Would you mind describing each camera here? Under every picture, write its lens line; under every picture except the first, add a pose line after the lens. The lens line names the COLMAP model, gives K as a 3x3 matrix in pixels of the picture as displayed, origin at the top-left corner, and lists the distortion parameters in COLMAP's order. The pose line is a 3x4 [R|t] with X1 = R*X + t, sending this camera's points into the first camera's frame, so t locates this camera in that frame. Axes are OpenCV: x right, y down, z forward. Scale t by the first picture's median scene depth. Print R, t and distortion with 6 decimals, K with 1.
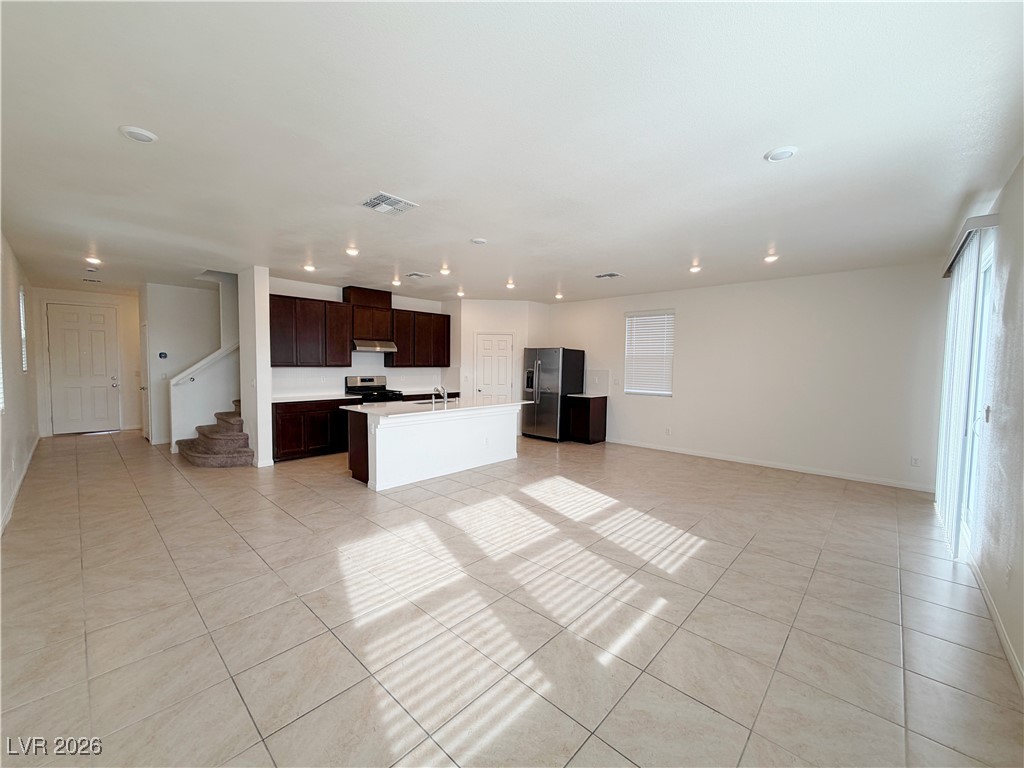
lens RADIAL K [[409.4, 0, 509.3], [0, 409.4, 385.9], [0, 0, 1]] dist [0.001126, 0.000211]
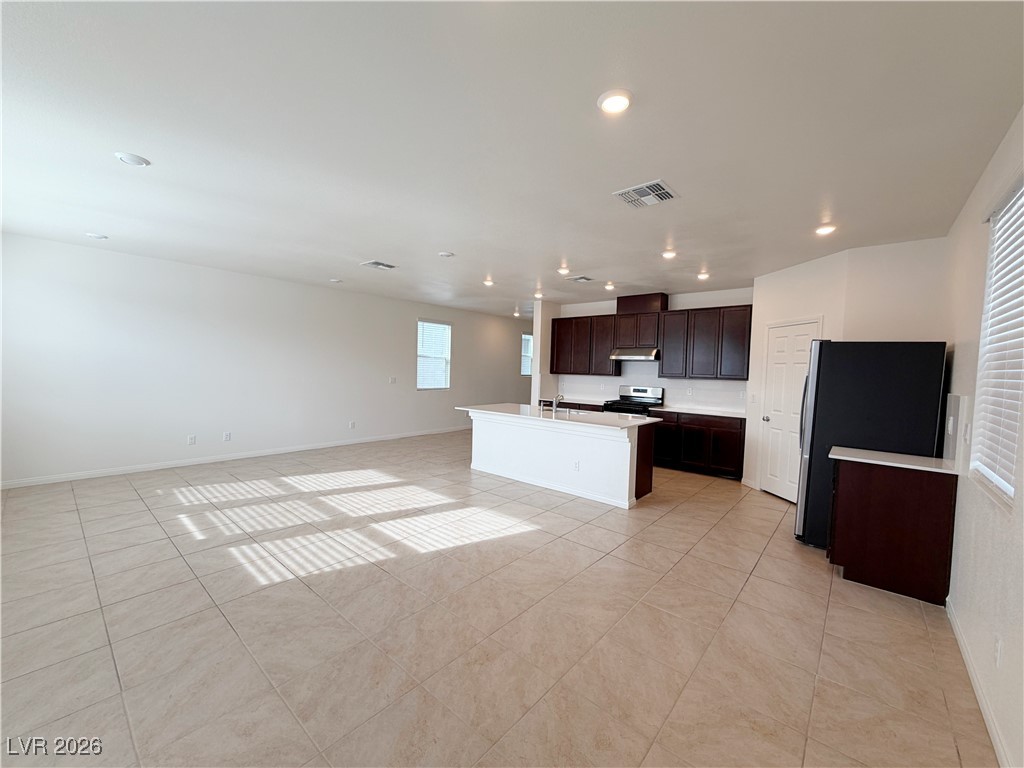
lens RADIAL K [[409.4, 0, 509.4], [0, 409.4, 387.6], [0, 0, 1]] dist [0.001126, 0.000211]
pose [[0.032098, 0.037562, -0.998779, 1.230380], [-0.082475, 0.995985, 0.034806, -0.060336], [0.996076, 0.081257, 0.035067, 1.373956]]
